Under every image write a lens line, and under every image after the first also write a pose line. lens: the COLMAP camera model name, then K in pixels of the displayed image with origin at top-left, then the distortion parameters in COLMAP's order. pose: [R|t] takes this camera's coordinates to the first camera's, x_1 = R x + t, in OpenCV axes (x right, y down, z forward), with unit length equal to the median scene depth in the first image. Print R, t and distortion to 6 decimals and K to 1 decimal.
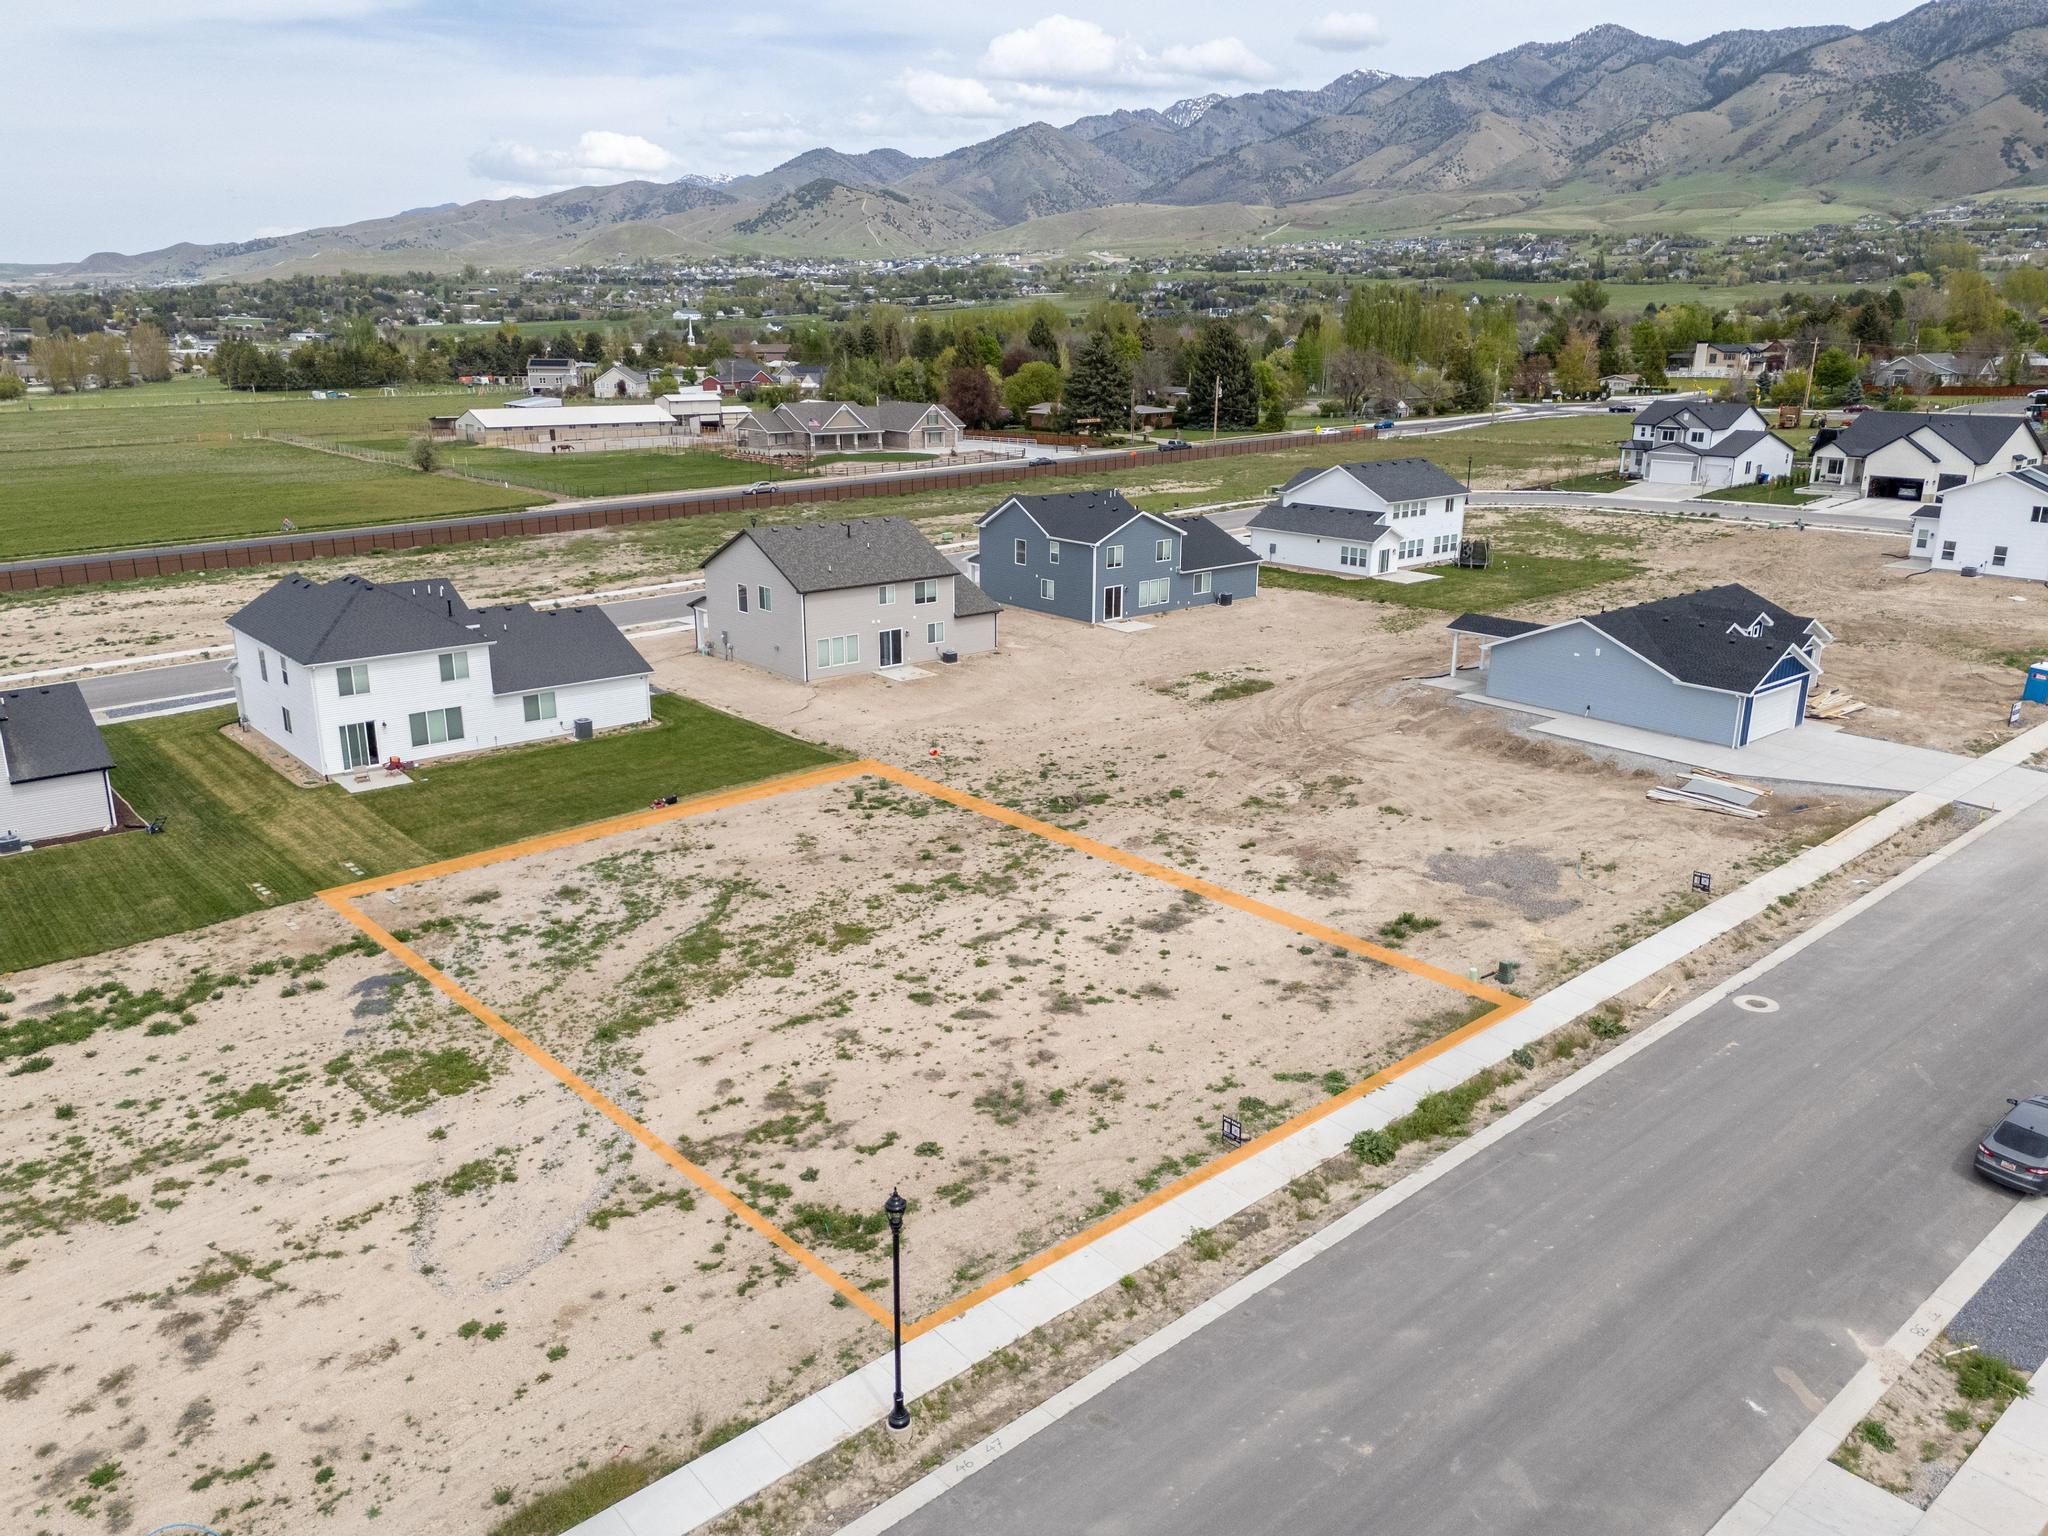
lens RADIAL K [[1497.4, 0, 1033.0], [0, 1497.4, 767.0], [0, 0, 1]] dist [0.093909, -0.093248]
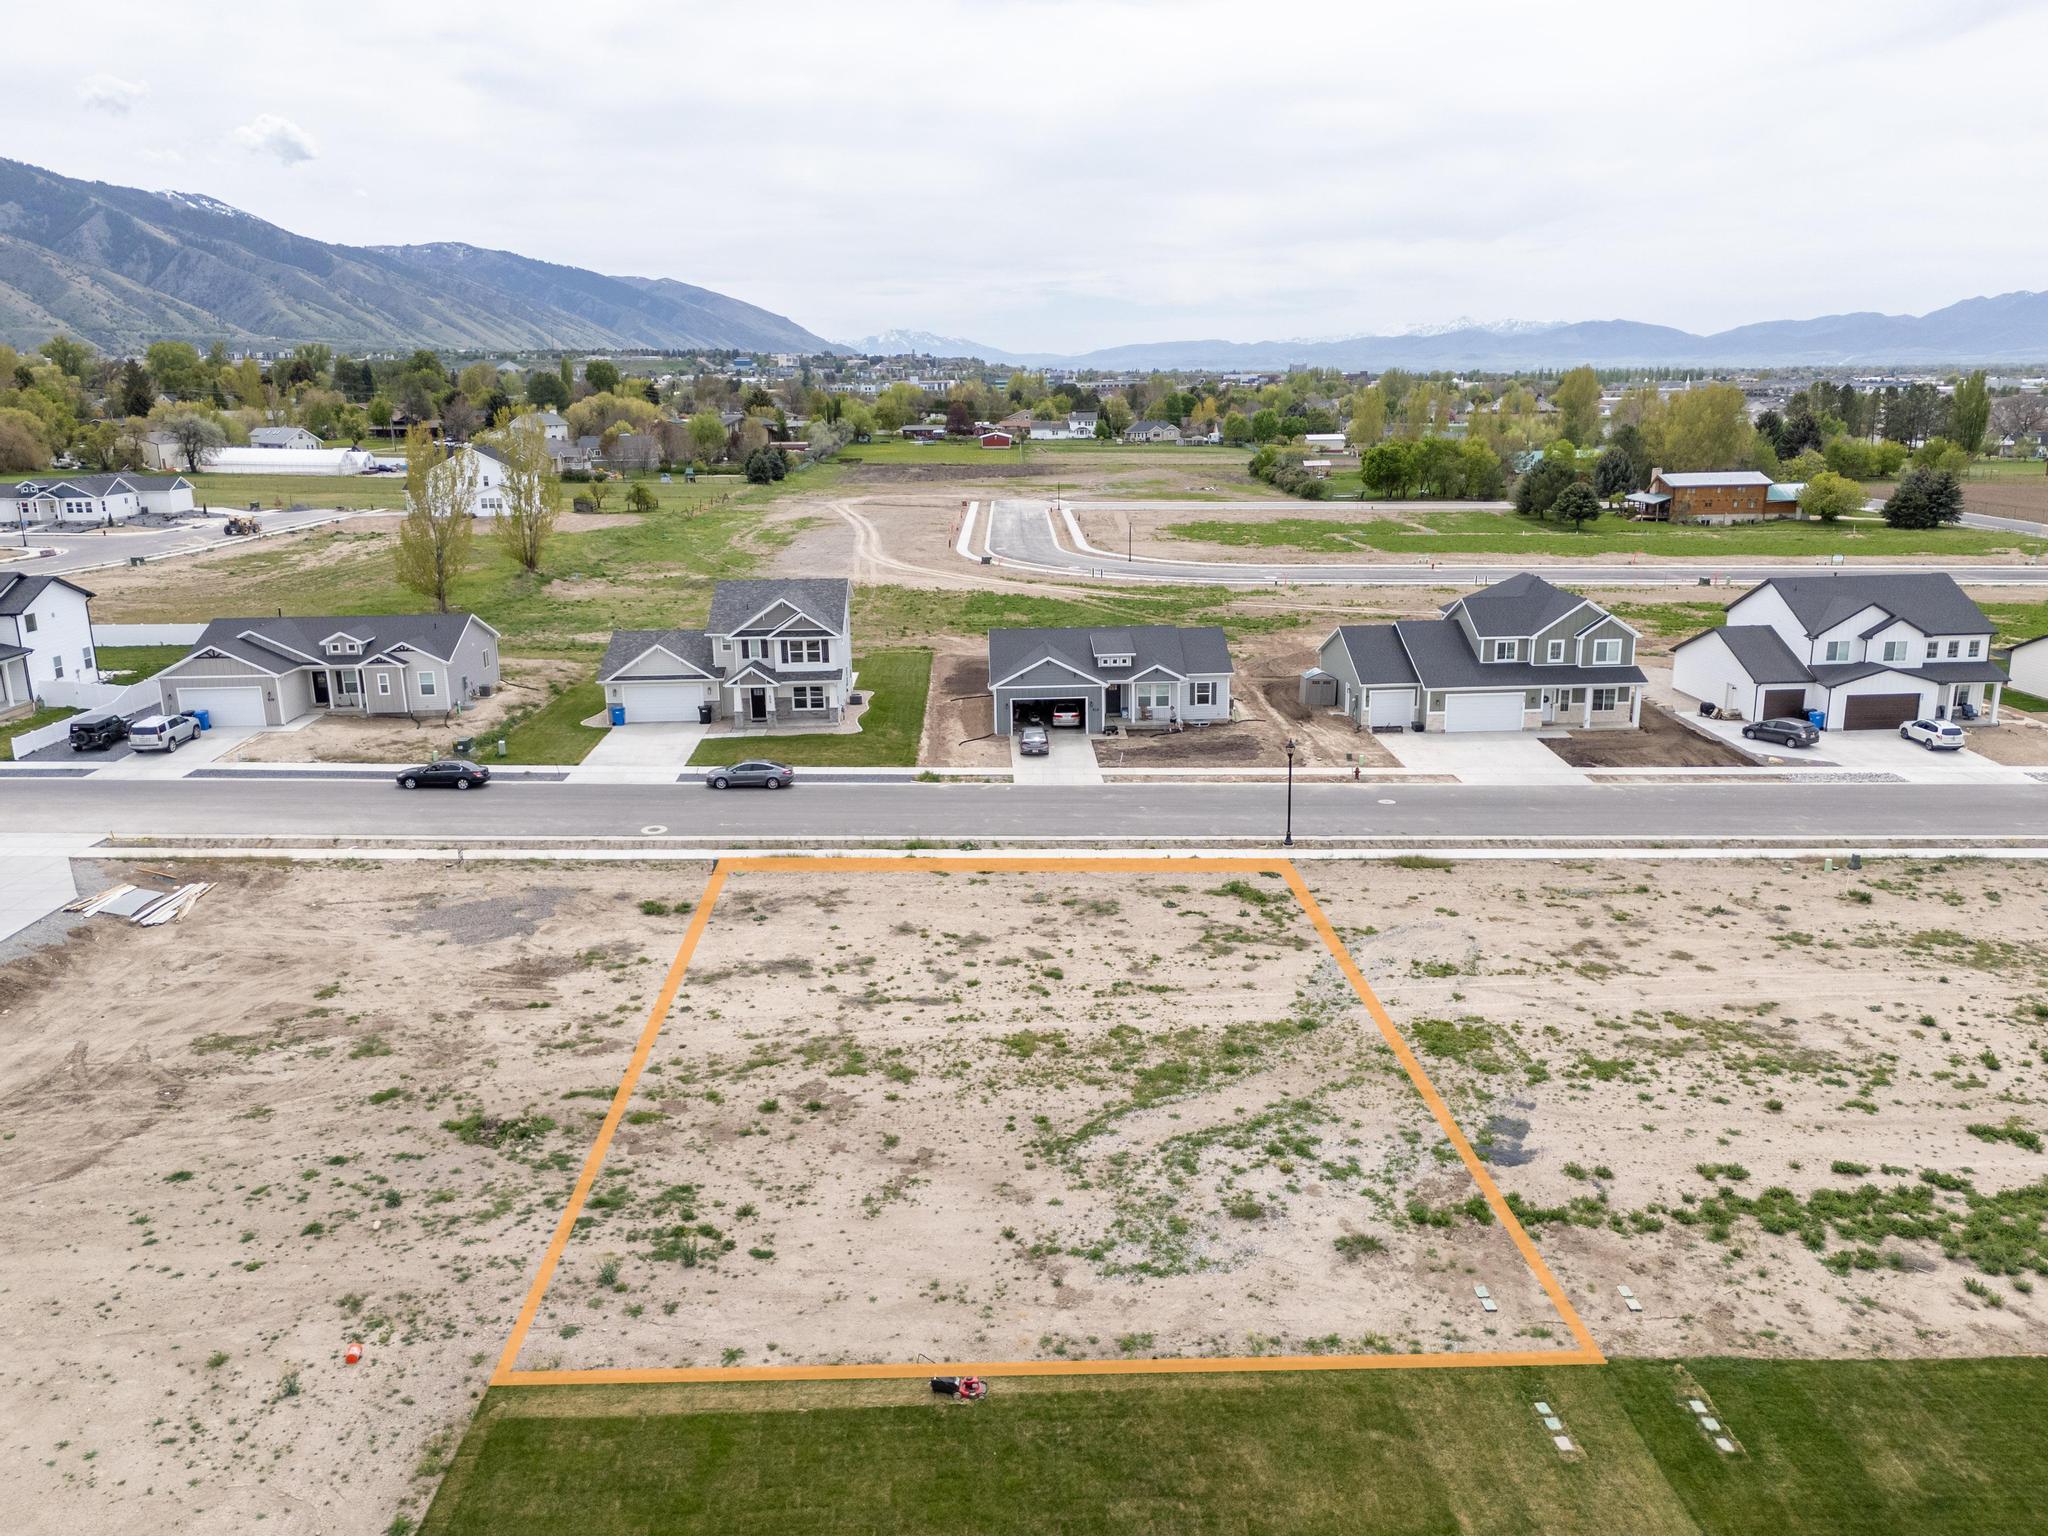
lens RADIAL K [[1522.2, 0, 1032.1], [0, 1522.2, 774.9], [0, 0, 1]] dist [0.094014, -0.097369]
pose [[-0.781046, -0.150148, 0.606154, -0.672011], [0.188253, 0.868896, 0.457800, -0.468505], [-0.595422, 0.471673, -0.650382, 1.520158]]
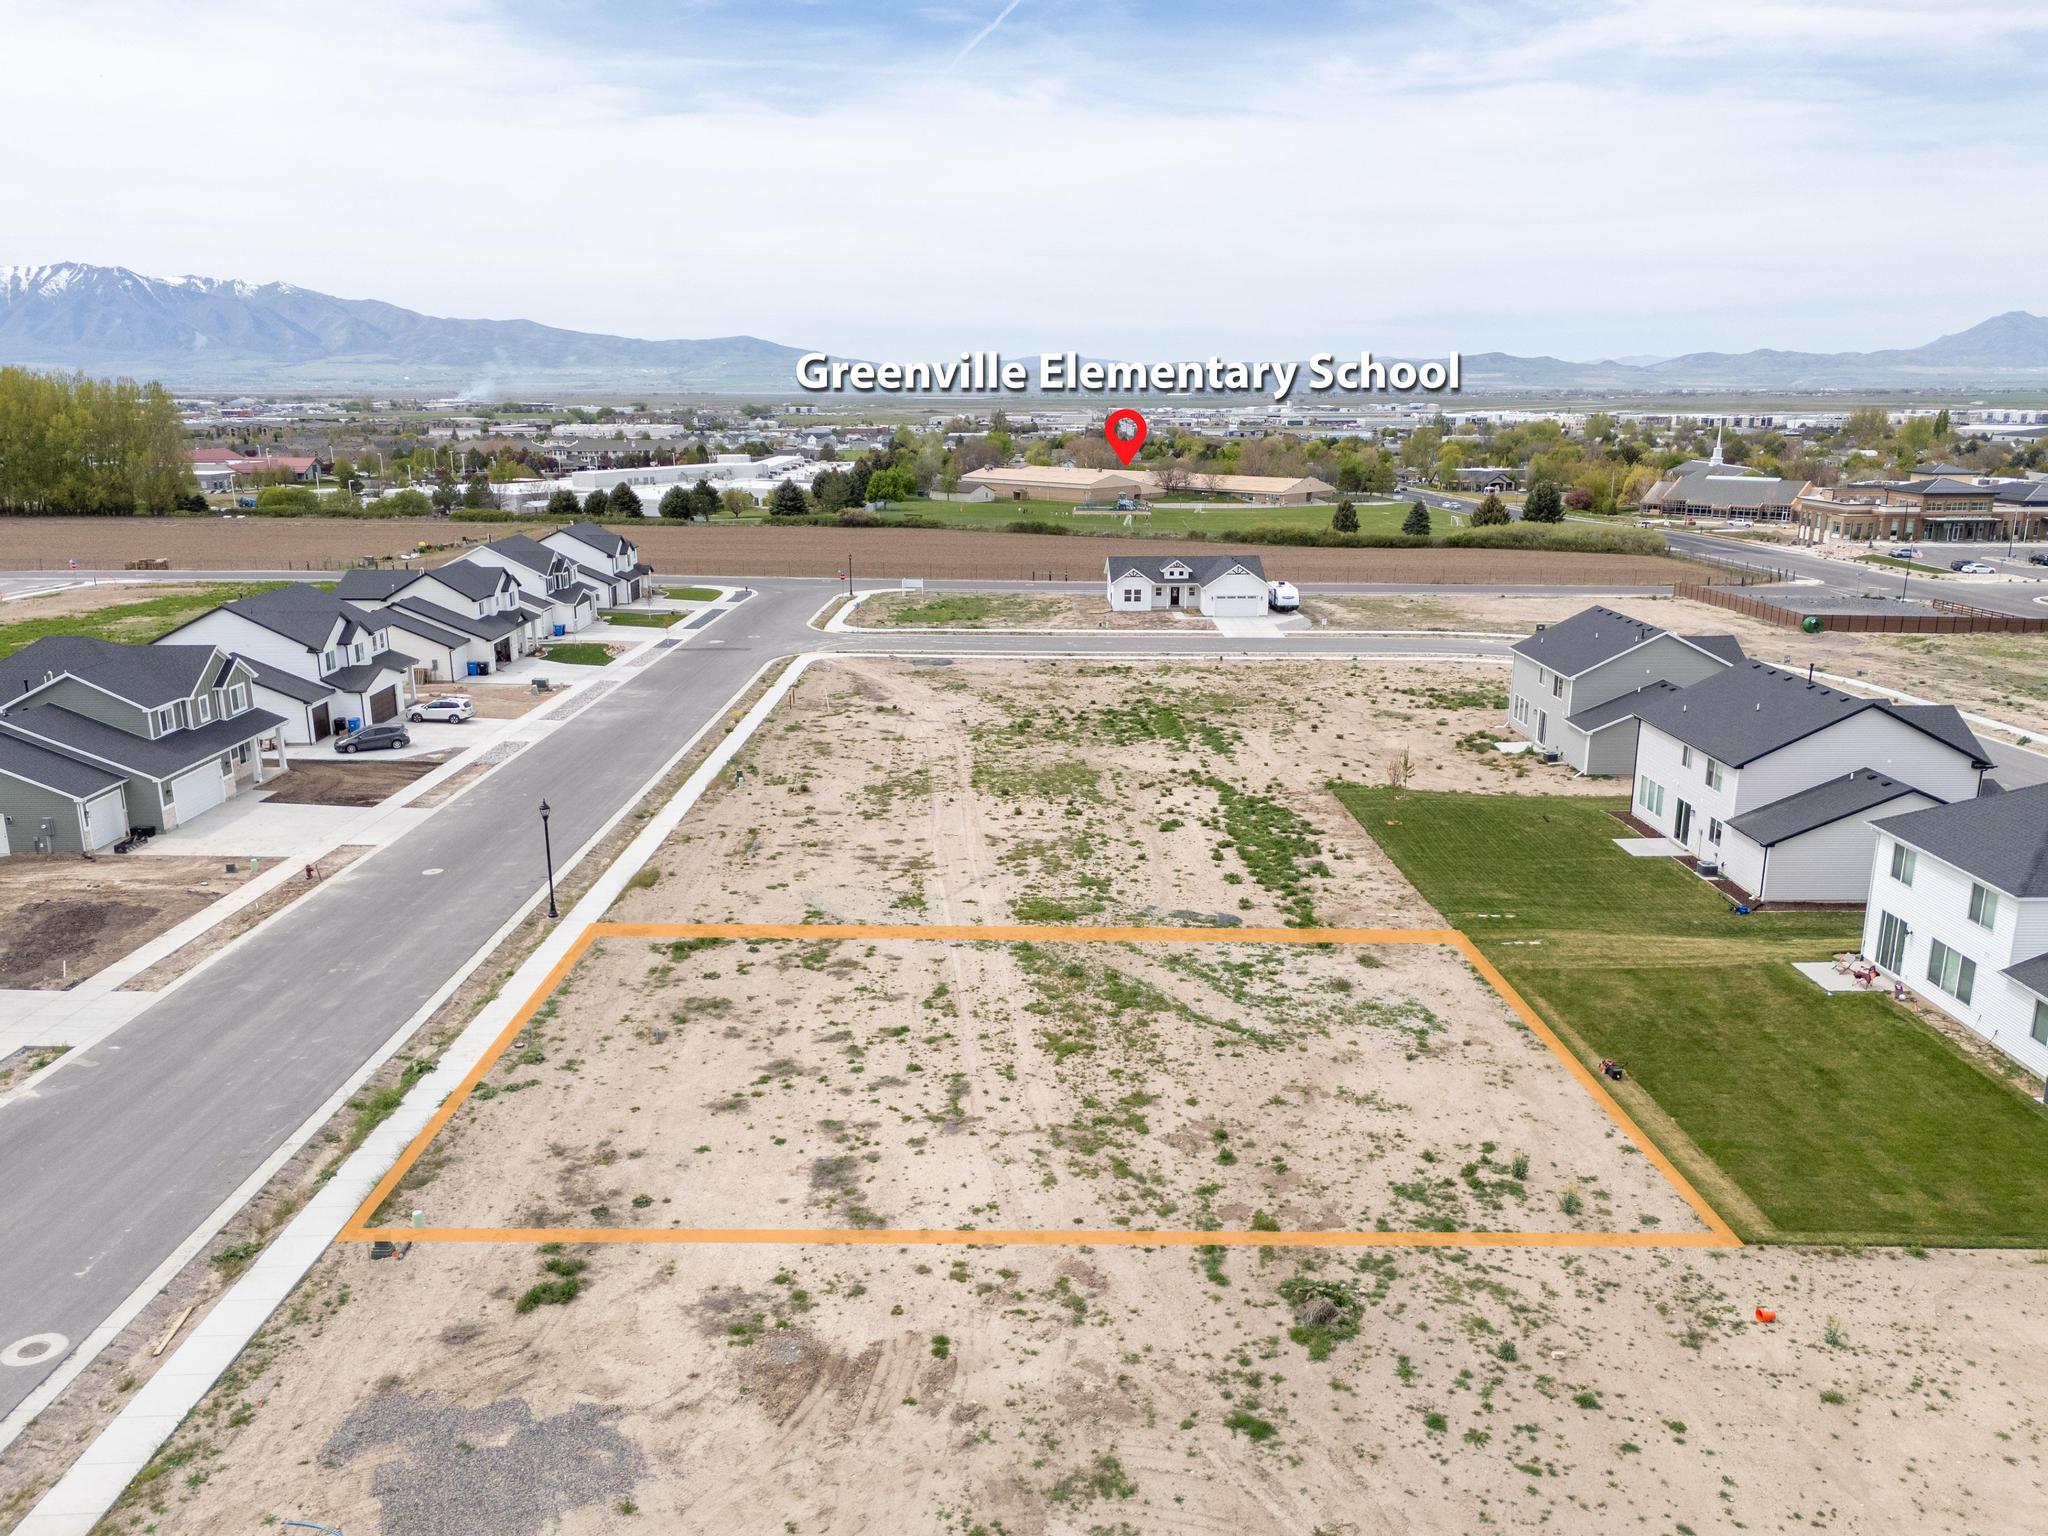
lens RADIAL K [[1497.4, 0, 1033.0], [0, 1497.4, 767.0], [0, 0, 1]] dist [0.093909, -0.093248]
pose [[-0.637778, 0.184321, -0.747840, 0.574569], [-0.222870, 0.885243, 0.408256, -0.431885], [0.737271, 0.427048, -0.523509, 1.392502]]
